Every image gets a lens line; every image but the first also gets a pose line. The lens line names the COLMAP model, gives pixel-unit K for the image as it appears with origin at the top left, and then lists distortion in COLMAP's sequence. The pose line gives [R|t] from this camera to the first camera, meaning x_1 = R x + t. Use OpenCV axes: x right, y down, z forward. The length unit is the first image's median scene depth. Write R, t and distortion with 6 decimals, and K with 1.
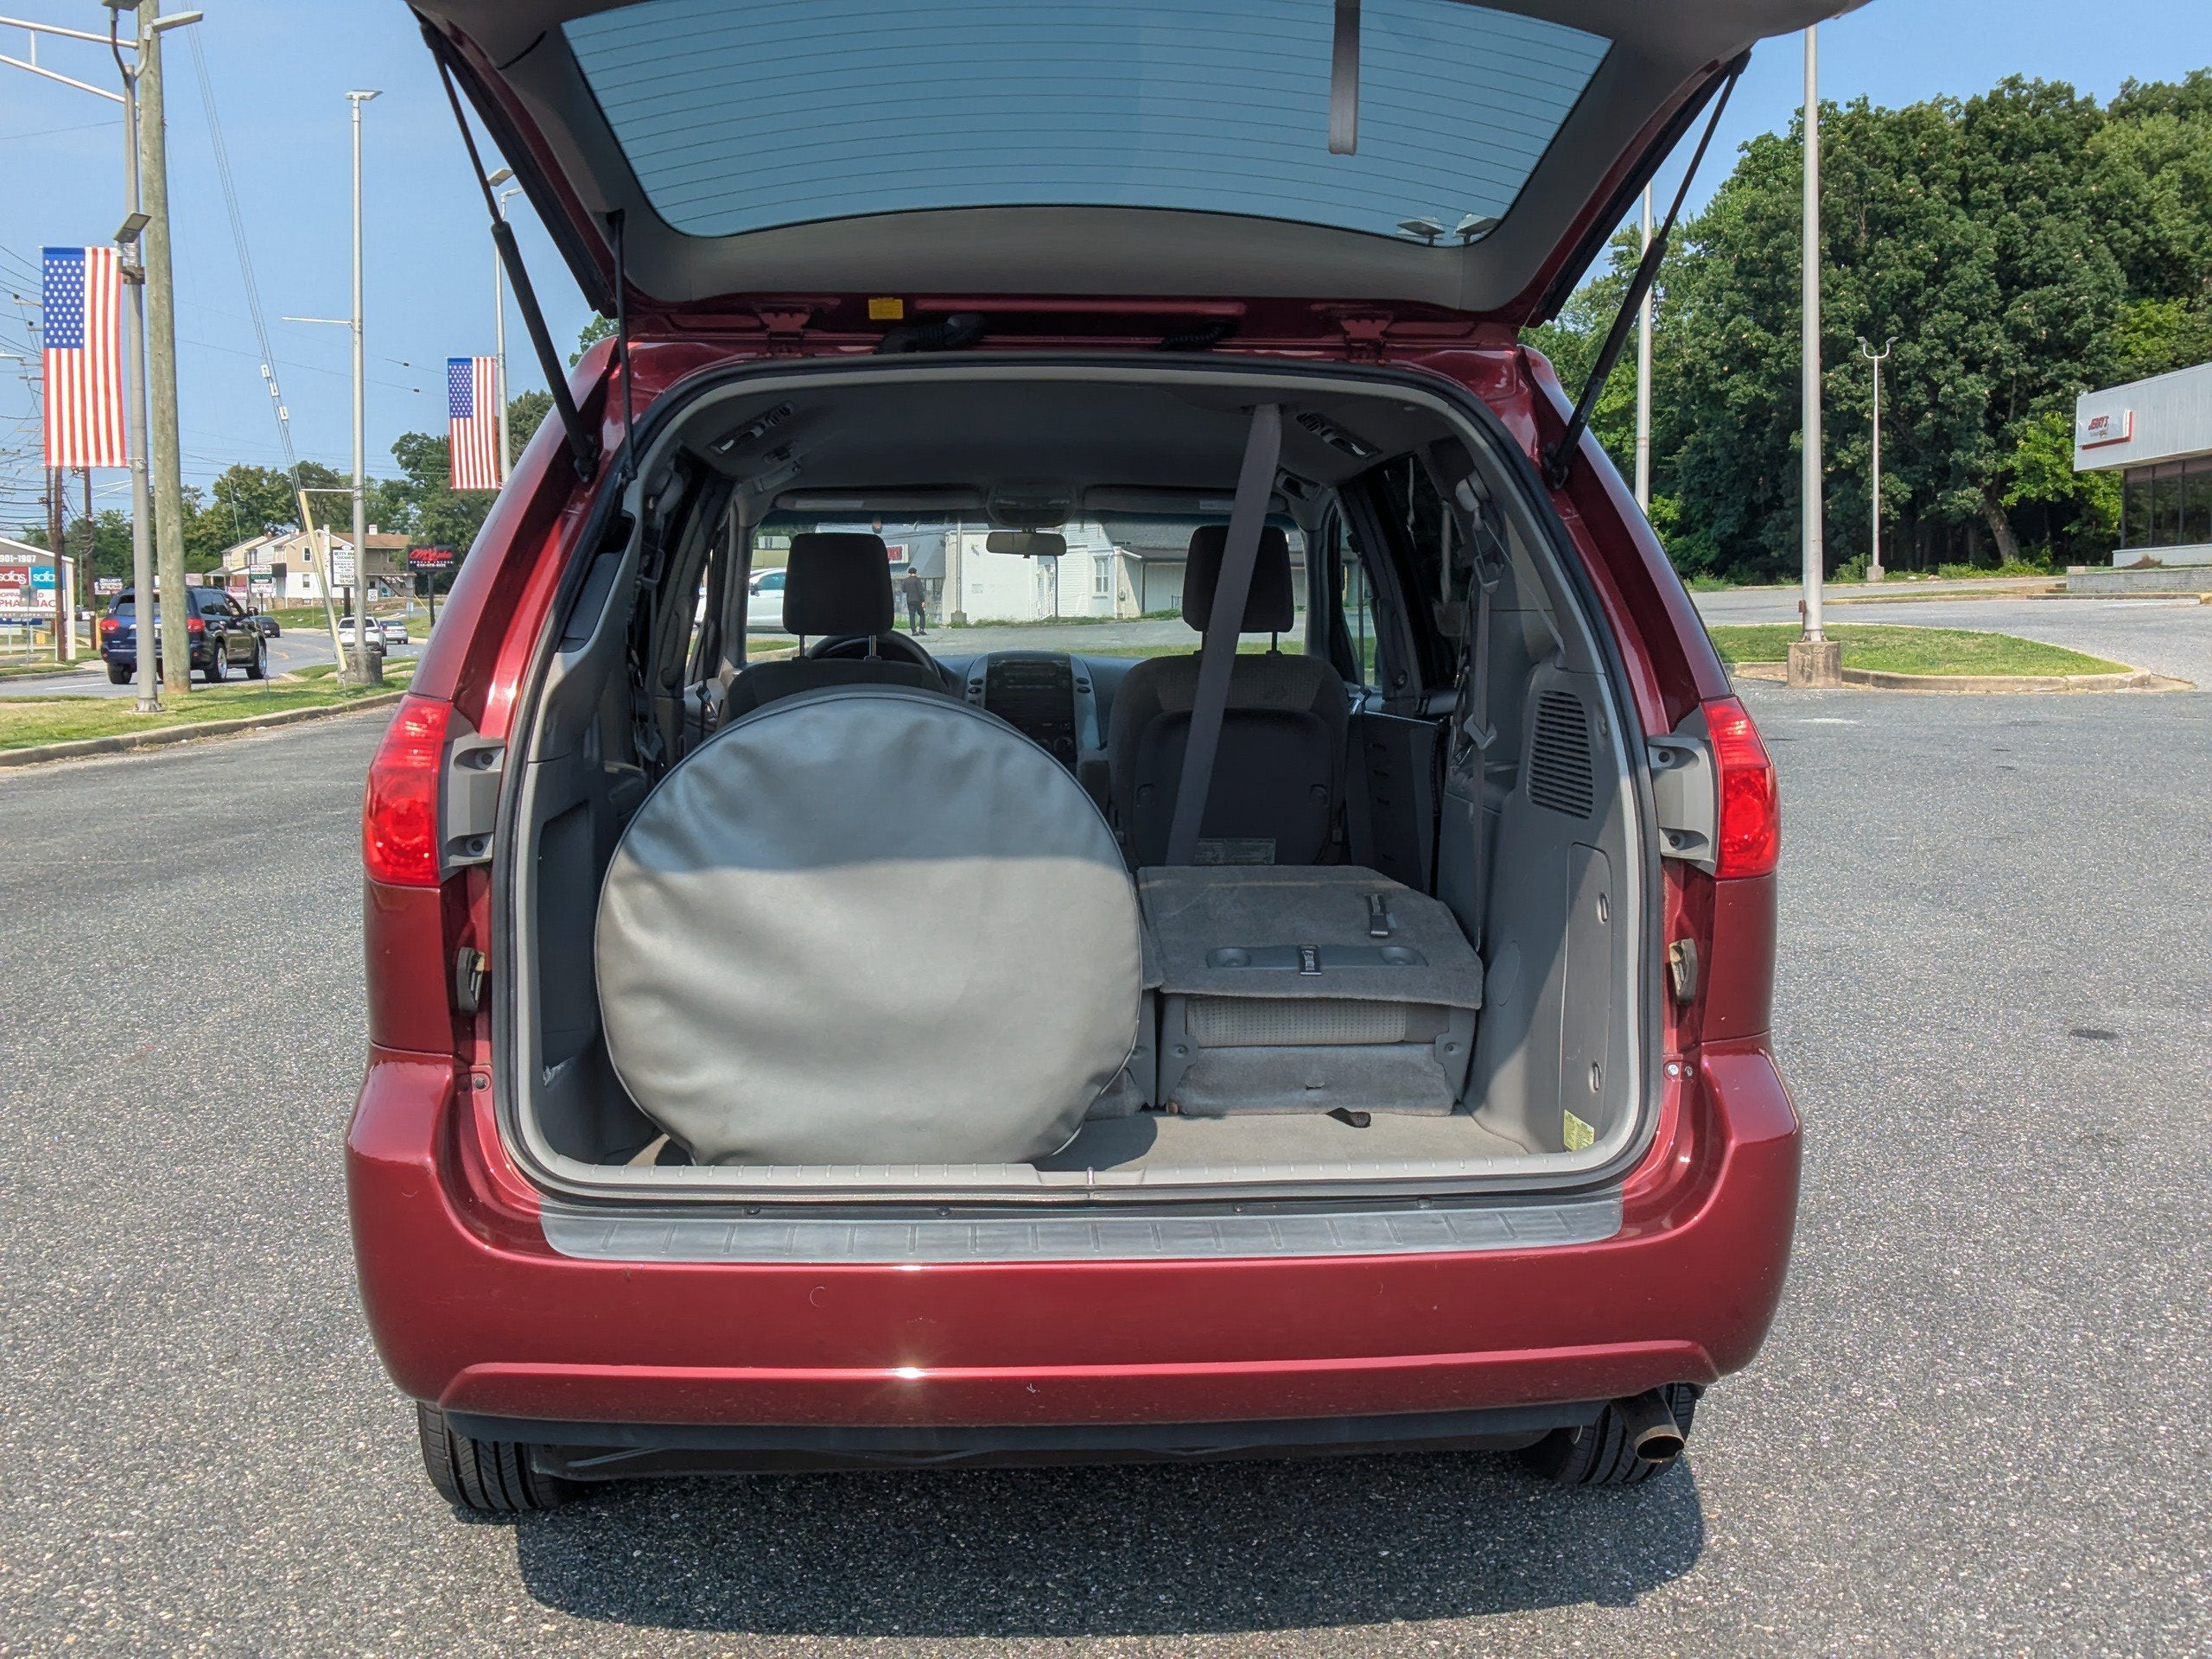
lens RADIAL K [[2368.9, 0, 1132.9], [0, 2368.9, 770.7], [0, 0, 1]] dist [0.002649, -0.032126]
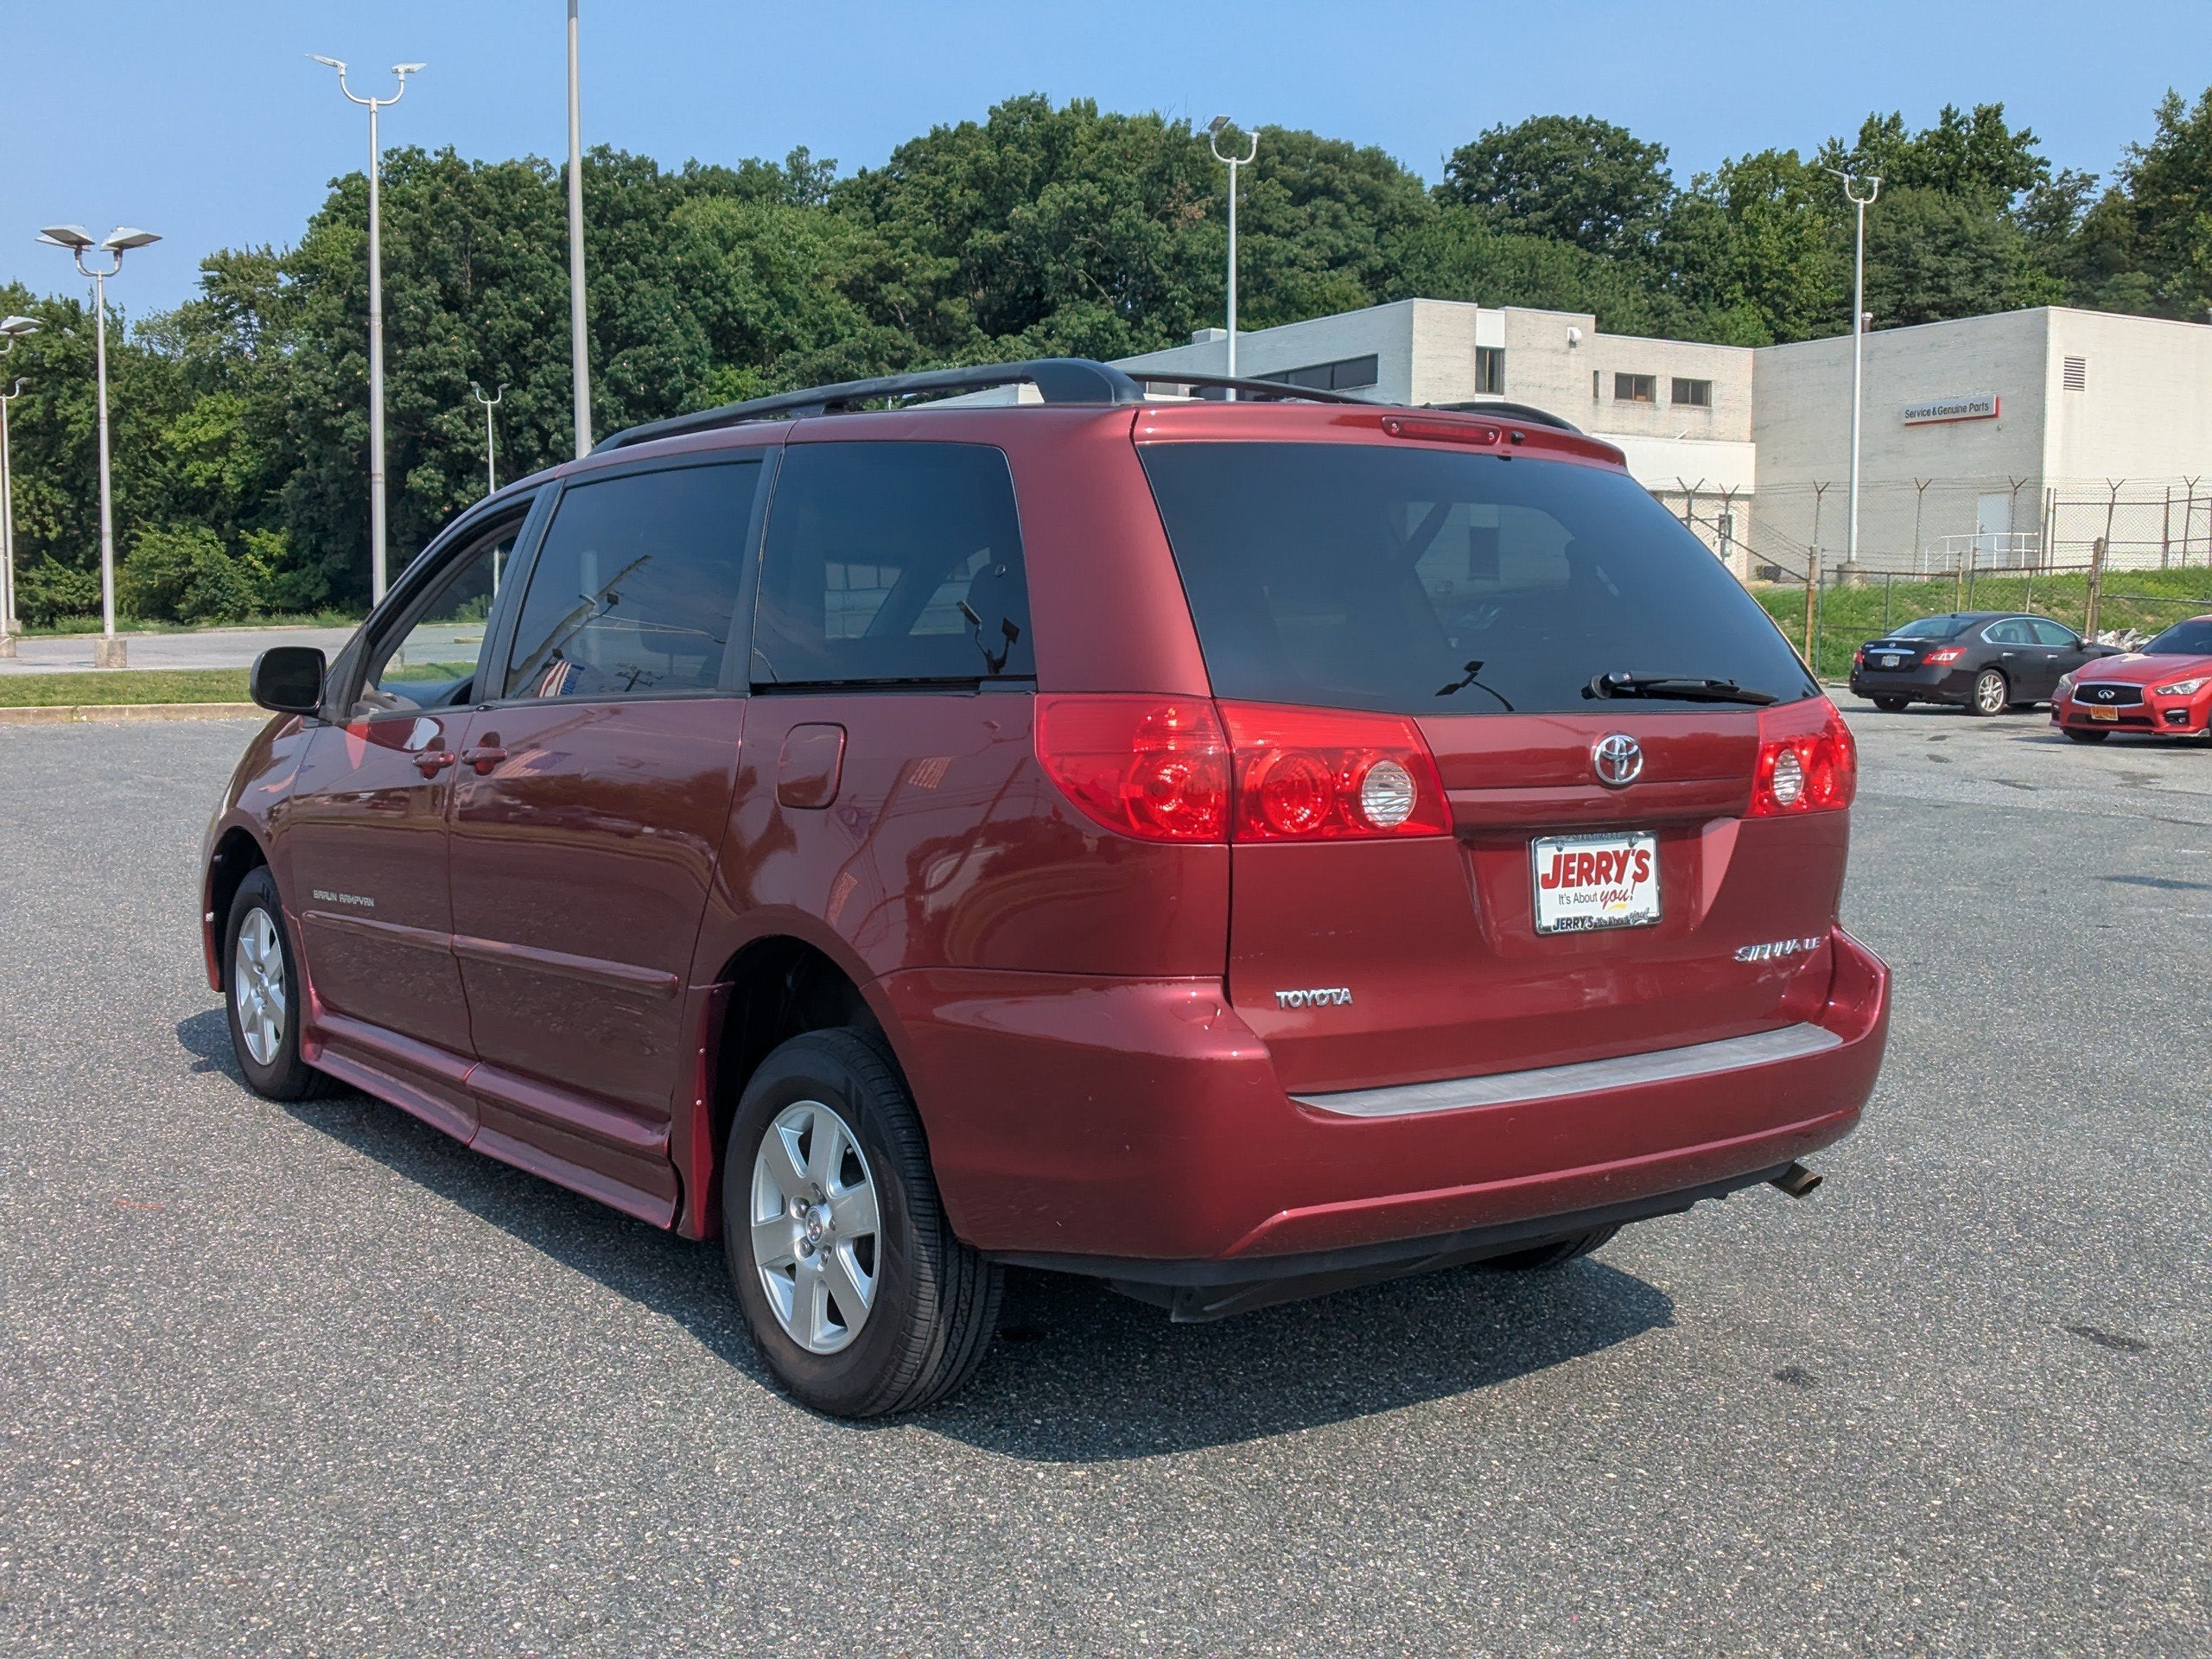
lens RADIAL K [[2377.6, 0, 1068.7], [0, 2377.6, 768.5], [0, 0, 1]] dist [-0.006117, -0.006885]
pose [[0.834980, -0.023525, 0.549777, -0.120465], [0.032860, 0.999434, -0.007141, 0.001778], [-0.549298, 0.024028, 0.835281, -0.001554]]
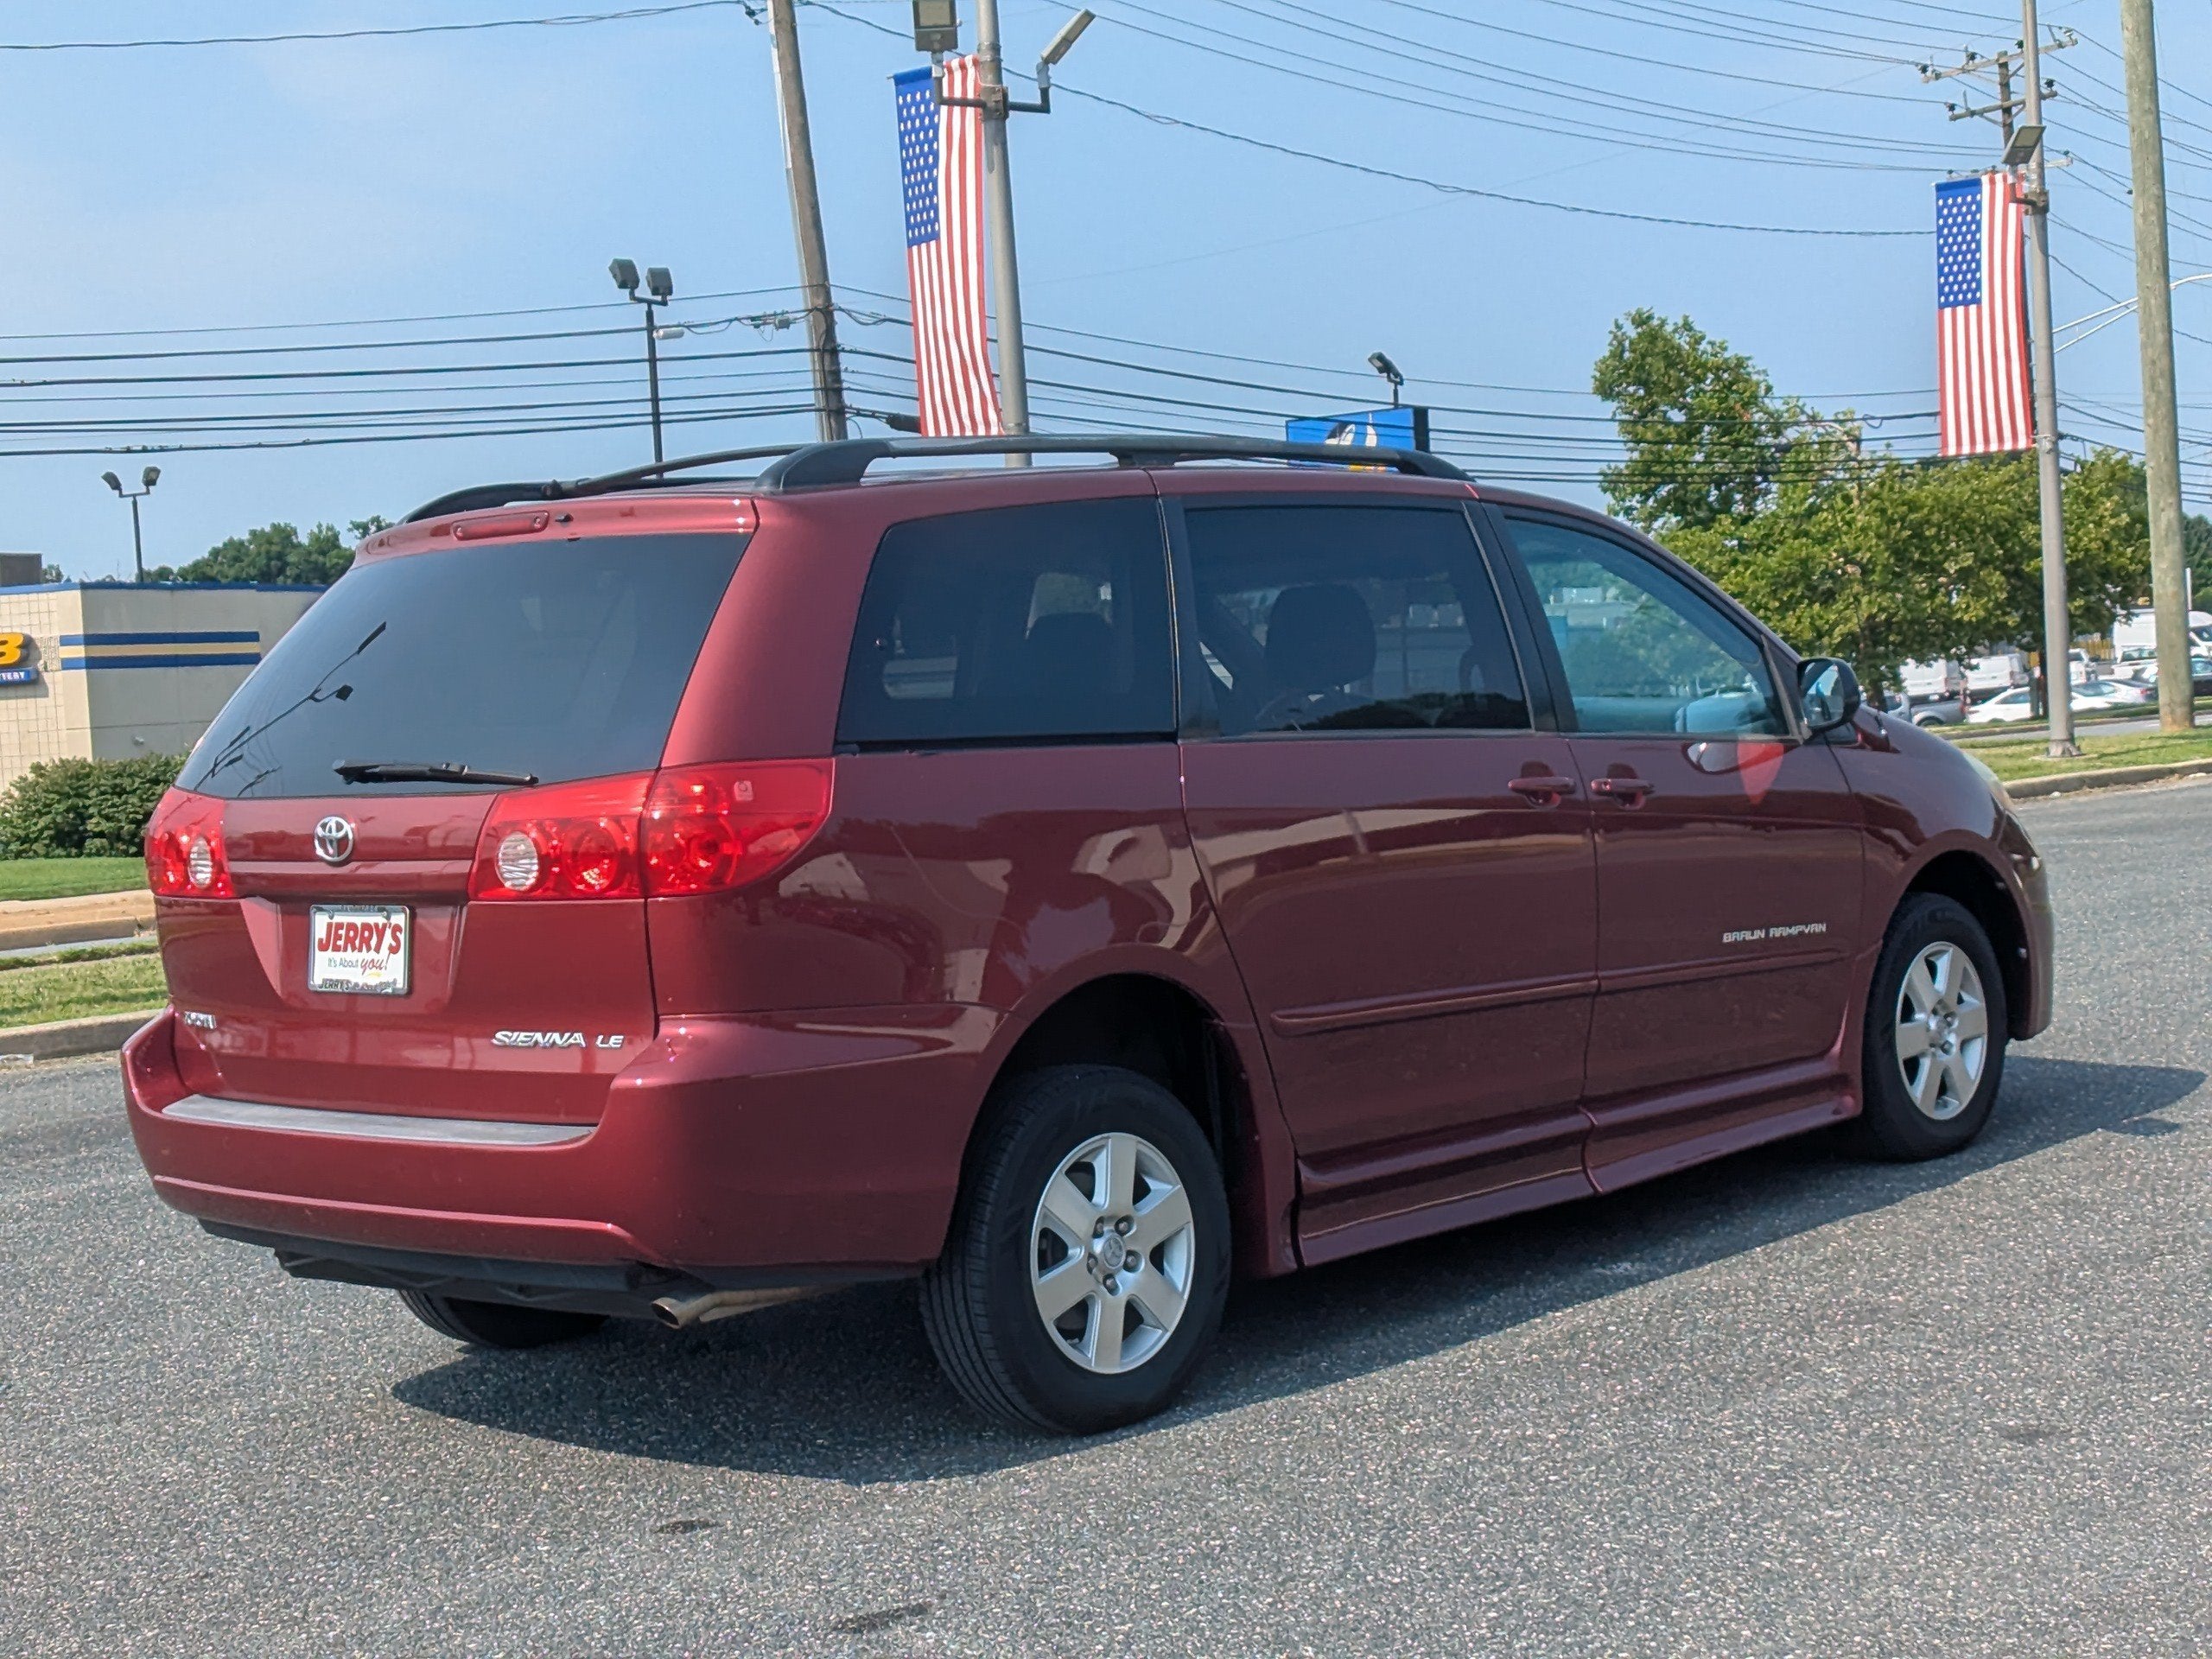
lens RADIAL K [[3462.4, 0, 1106.0], [0, 3462.4, 829.5], [0, 0, 1]] dist [0.292056, -1.096098]
pose [[0.676691, -0.004140, -0.736255, 0.227599], [0.003113, 0.999991, -0.002762, 0.001434], [0.736260, -0.000423, 0.676698, -0.021737]]
